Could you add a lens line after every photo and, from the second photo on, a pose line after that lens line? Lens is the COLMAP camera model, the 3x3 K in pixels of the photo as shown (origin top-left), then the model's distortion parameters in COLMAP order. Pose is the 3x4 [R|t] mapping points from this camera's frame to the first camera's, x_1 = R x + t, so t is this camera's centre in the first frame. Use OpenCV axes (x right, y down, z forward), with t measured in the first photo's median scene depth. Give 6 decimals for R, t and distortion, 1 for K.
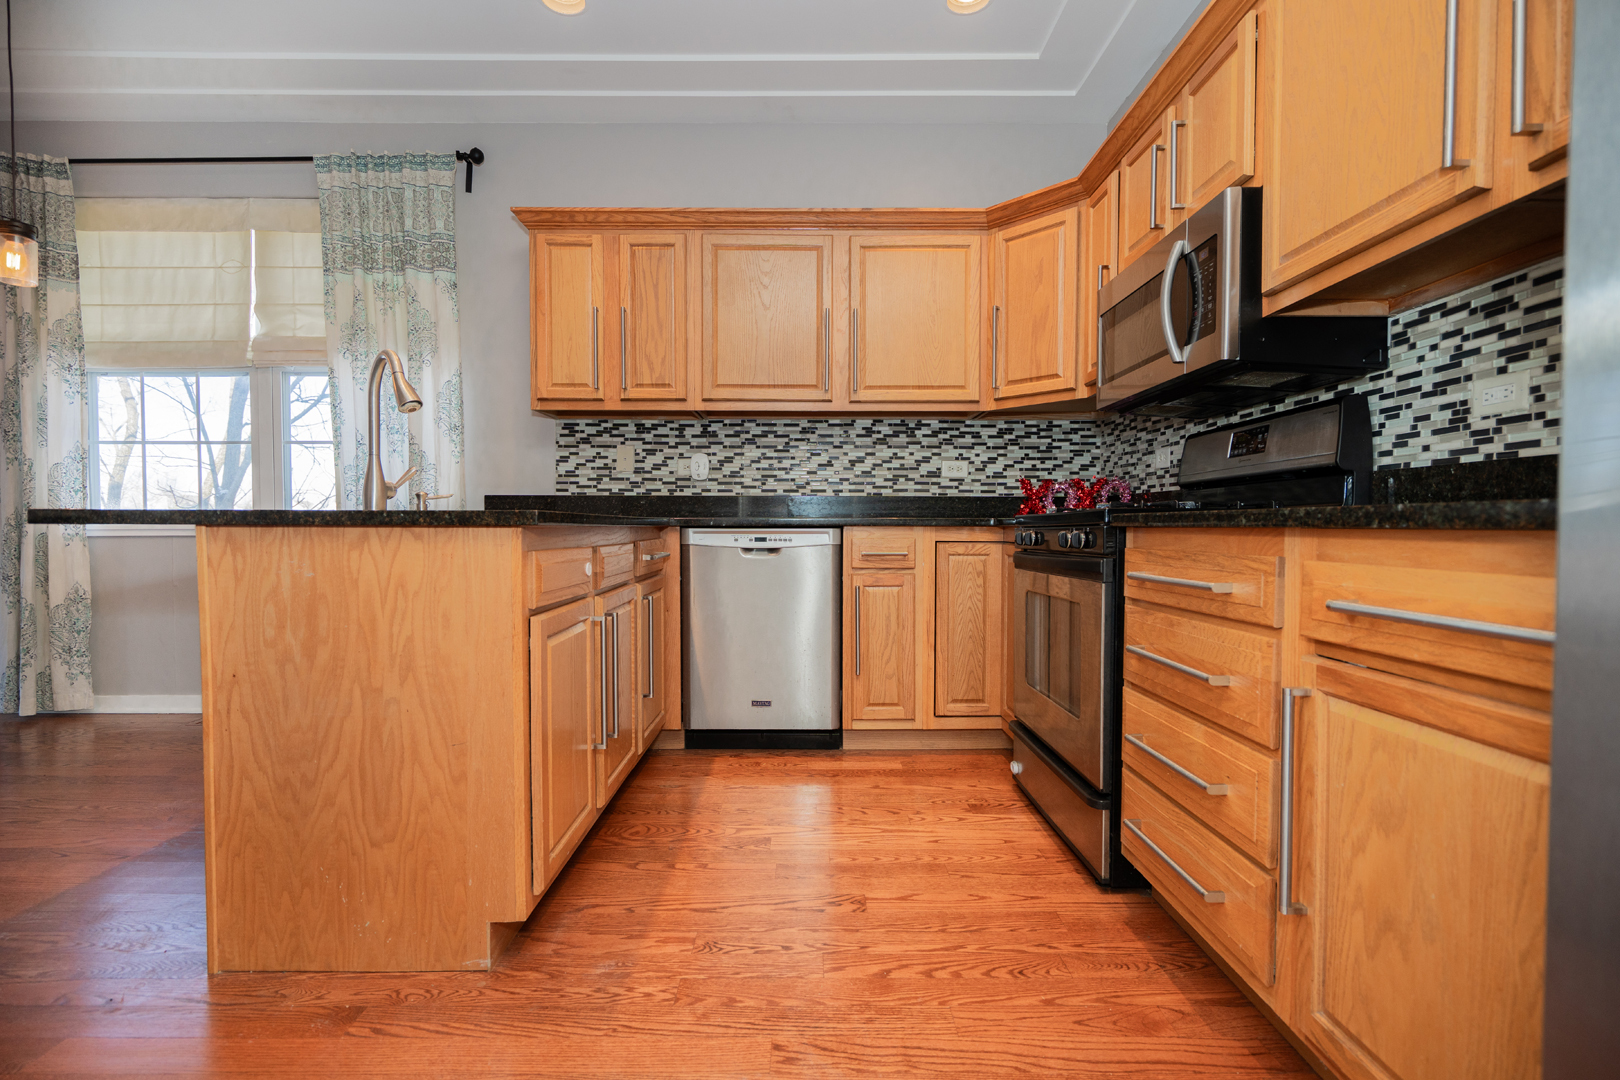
lens RADIAL K [[743.5, 0, 803.9], [0, 743.5, 526.9], [0, 0, 1]] dist [-0.007158, 0.008614]
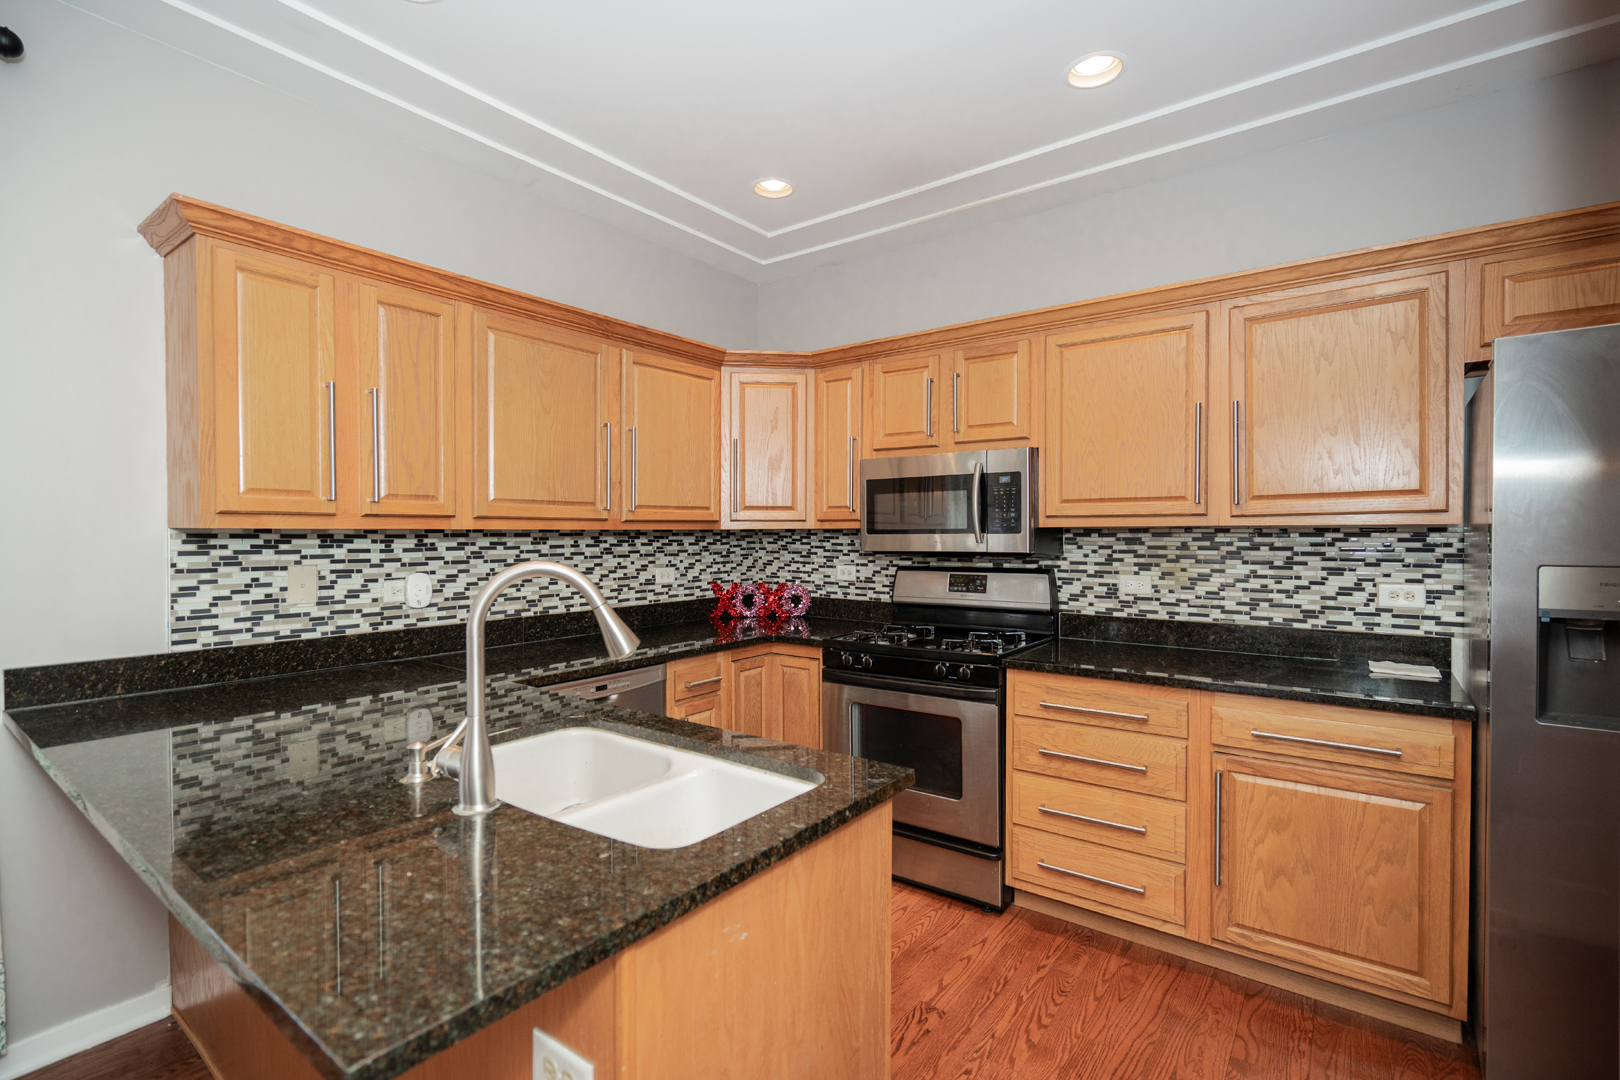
lens RADIAL K [[743.5, 0, 803.9], [0, 743.5, 526.9], [0, 0, 1]] dist [-0.007158, 0.008614]
pose [[0.601609, -0.001548, 0.798789, -0.515808], [0.006456, 0.999975, -0.002924, -0.142201], [-0.798765, 0.006916, 0.601604, 0.214078]]
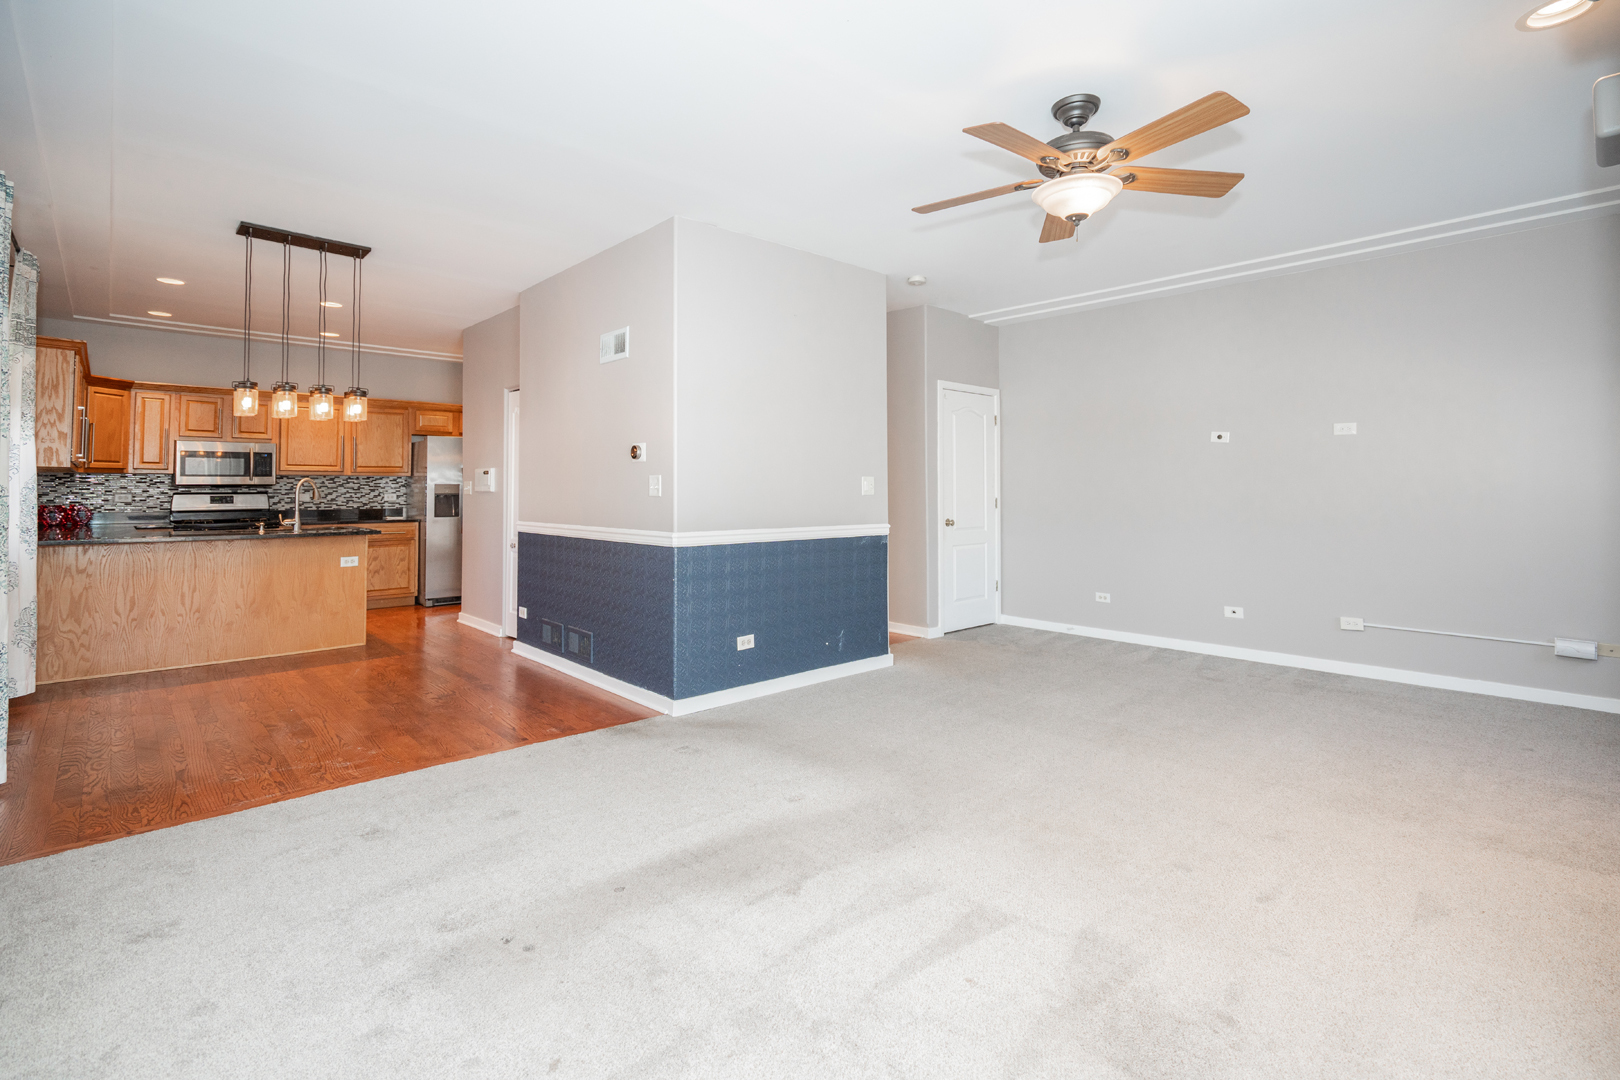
lens RADIAL K [[742.5, 0, 810.3], [0, 742.5, 492.1], [0, 0, 1]] dist [-0.002029, -0.000052]
pose [[-0.696443, -0.007198, 0.717576, -2.278130], [-0.002468, 0.999968, 0.007635, -0.112105], [-0.717608, 0.003546, -0.696438, 0.885818]]
